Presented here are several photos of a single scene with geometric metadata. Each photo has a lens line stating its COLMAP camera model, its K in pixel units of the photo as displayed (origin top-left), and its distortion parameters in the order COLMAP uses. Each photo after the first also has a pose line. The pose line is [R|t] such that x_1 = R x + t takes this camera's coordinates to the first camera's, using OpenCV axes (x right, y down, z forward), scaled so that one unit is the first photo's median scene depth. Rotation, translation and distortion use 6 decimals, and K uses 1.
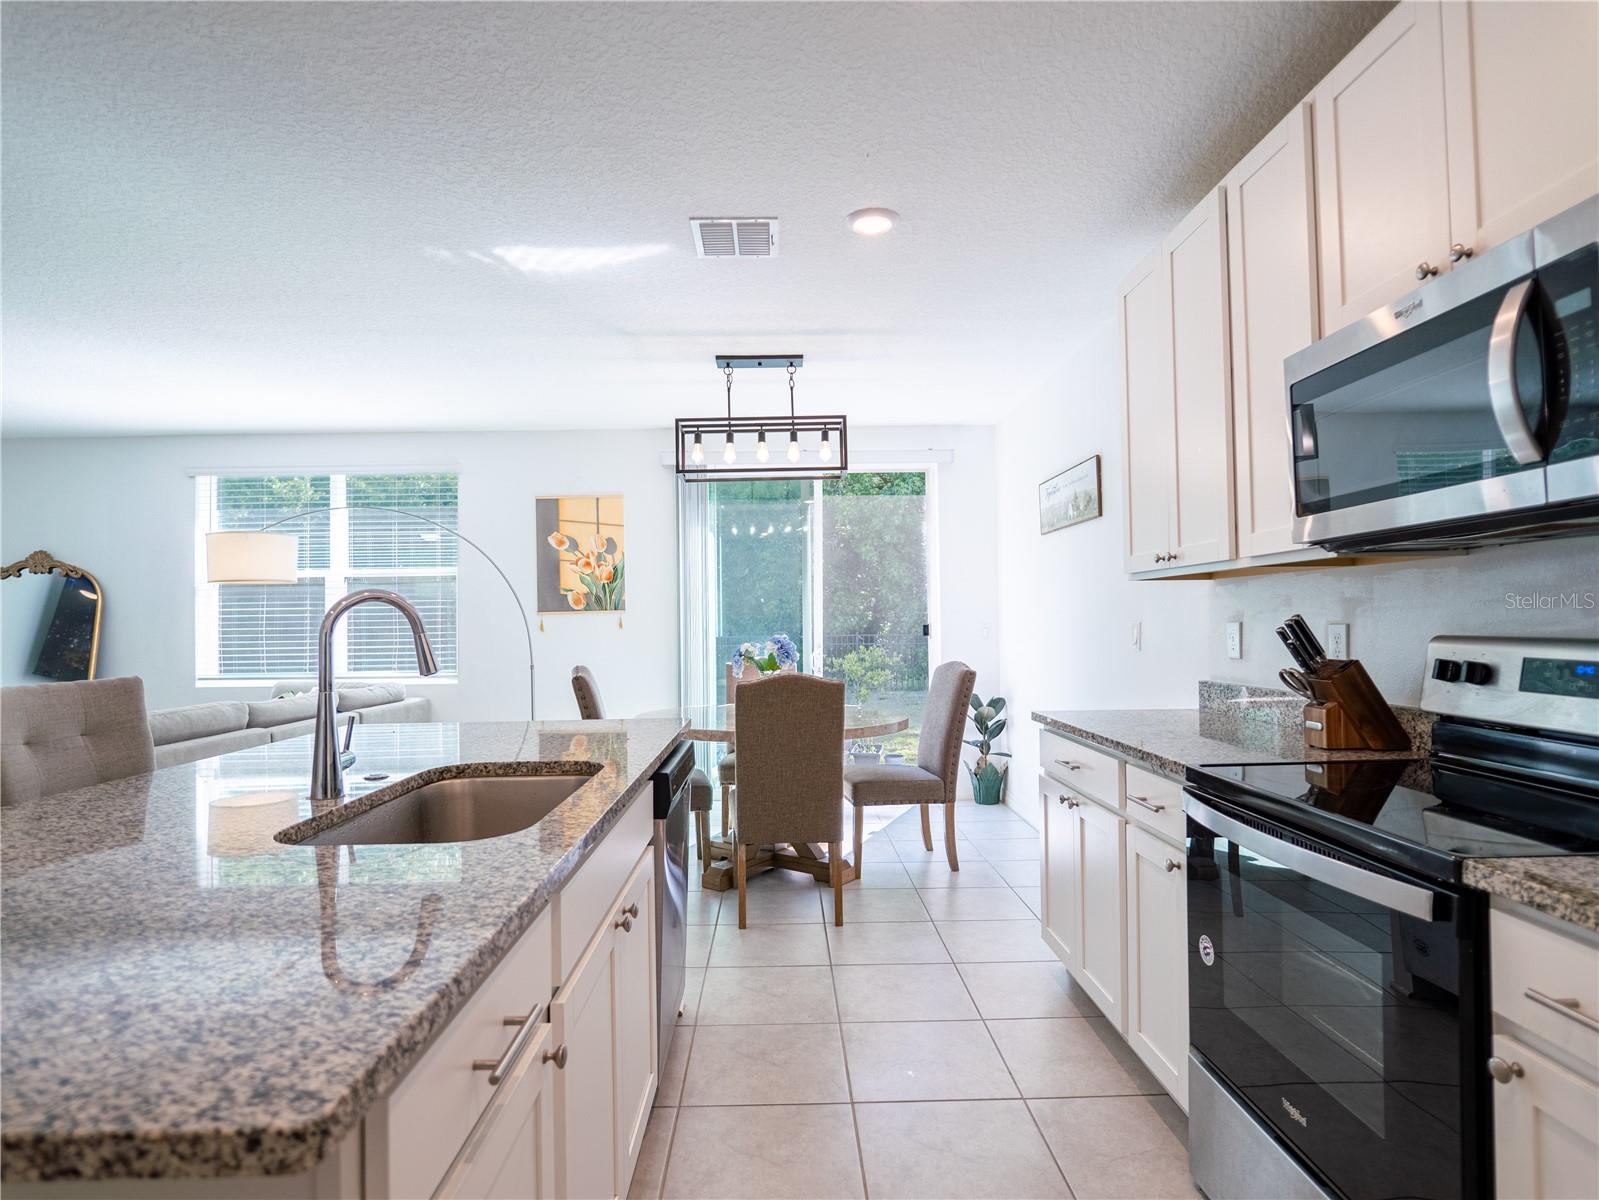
lens RADIAL K [[863.6, 0, 800.2], [0, 863.6, 604.3], [0, 0, 1]] dist [-0.017297, 0.004215]
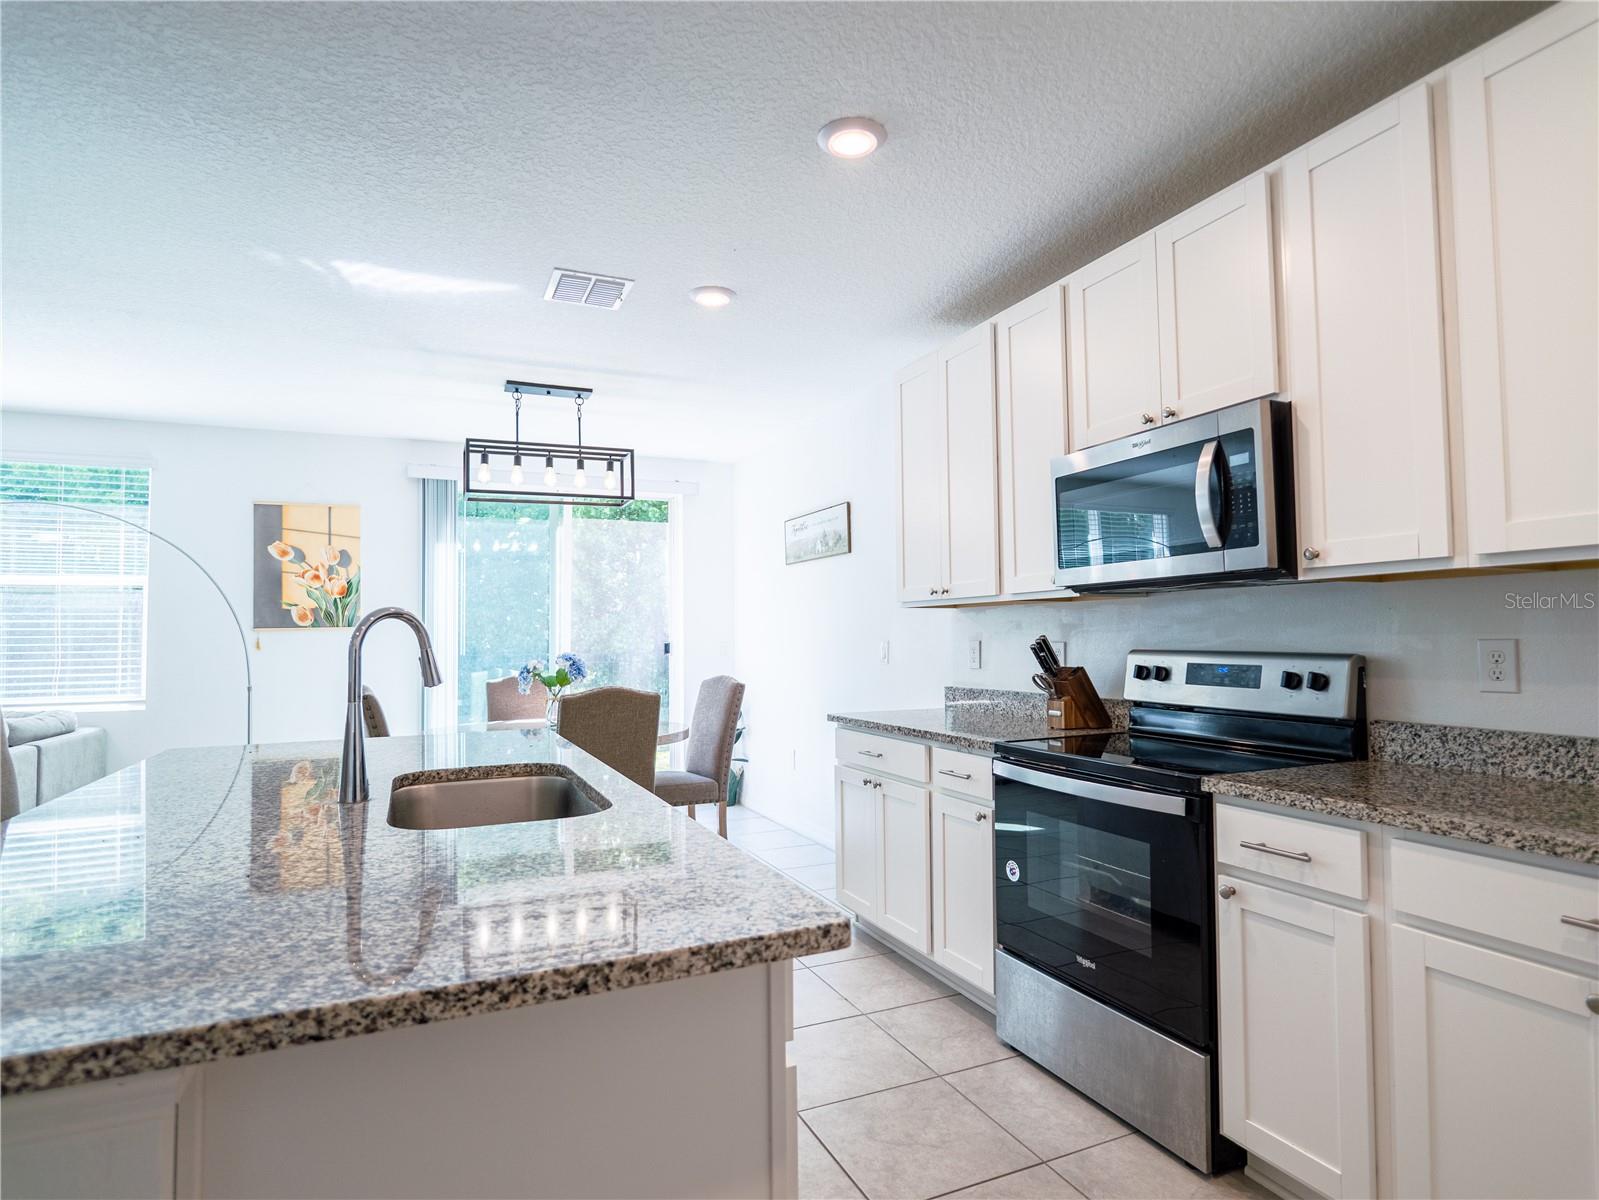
lens RADIAL K [[863.6, 0, 801.4], [0, 863.6, 604.5], [0, 0, 1]] dist [-0.017297, 0.004215]
pose [[0.921176, 0.018560, 0.388704, -0.175490], [-0.010101, 0.999666, -0.023795, -0.000462], [-0.389016, 0.017993, 0.921055, -0.079665]]
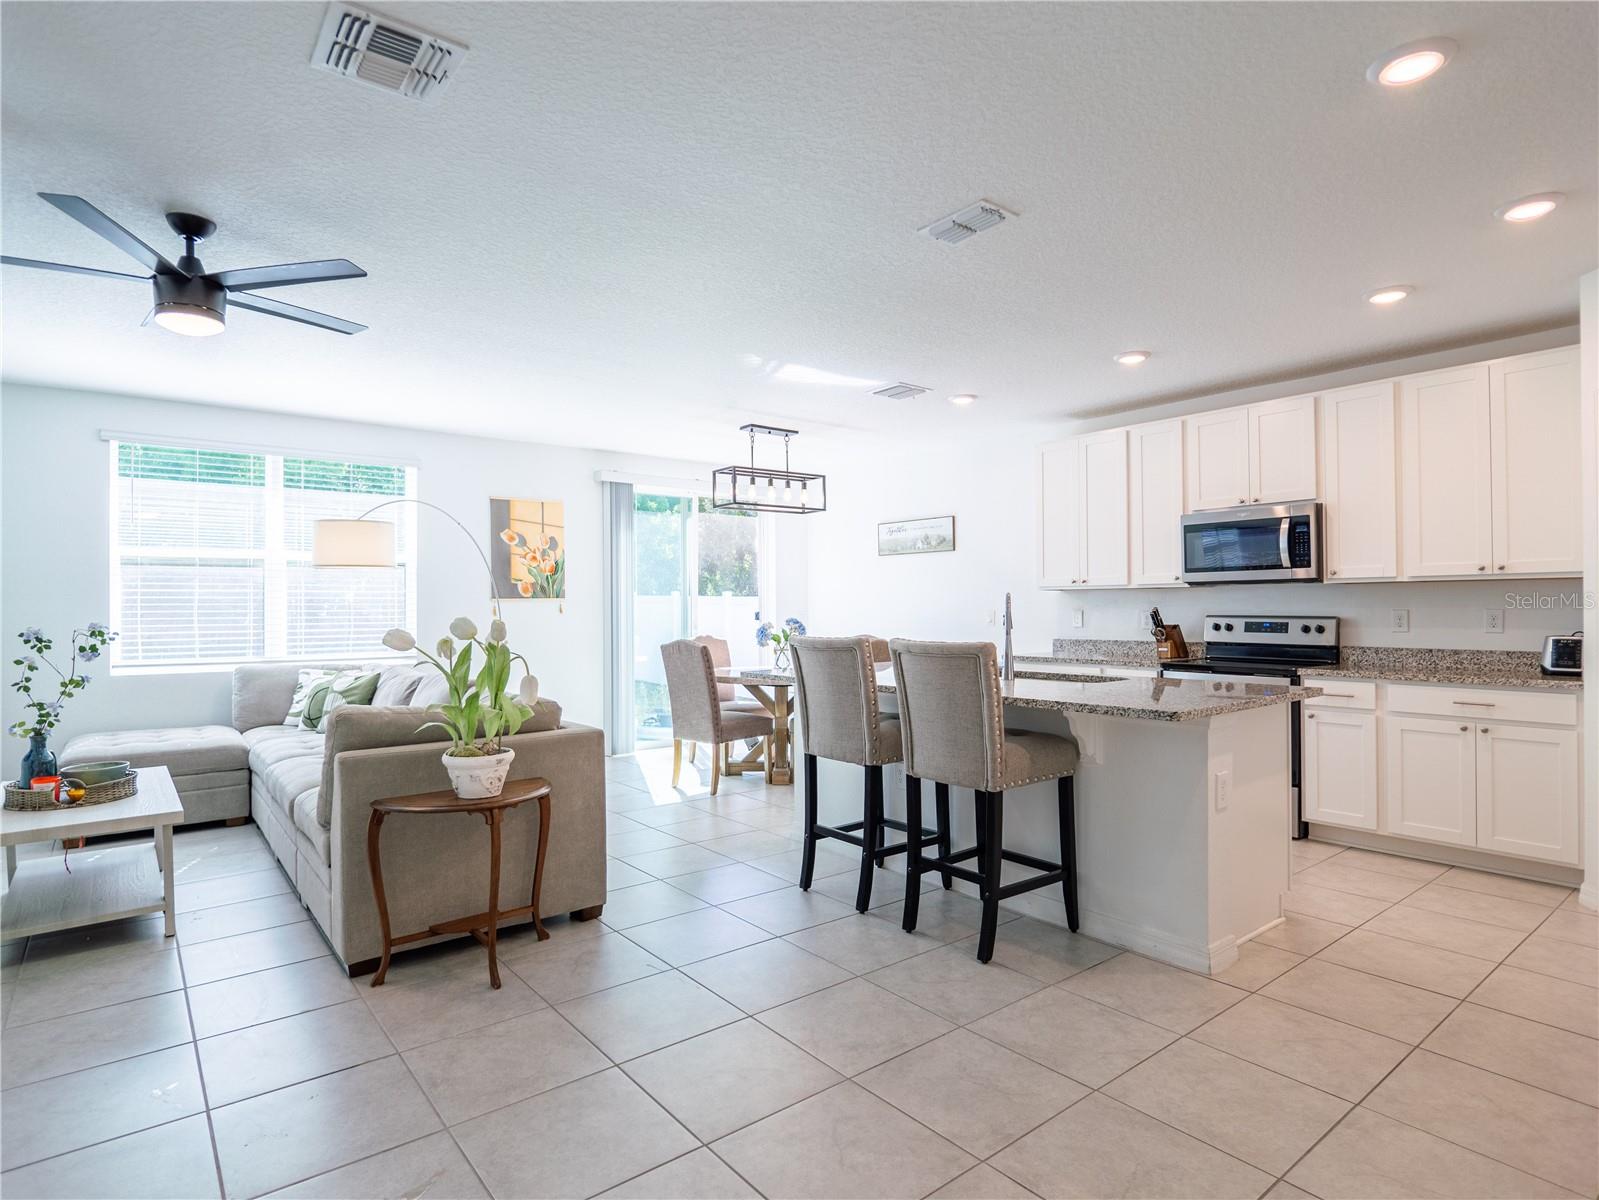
lens RADIAL K [[863.6, 0, 801.6], [0, 863.6, 601.2], [0, 0, 1]] dist [-0.017297, 0.004215]
pose [[0.794174, 0.014662, 0.607514, -0.942863], [-0.018686, 0.999825, 0.000298, 0.006574], [-0.607403, -0.011588, 0.794309, -0.209708]]
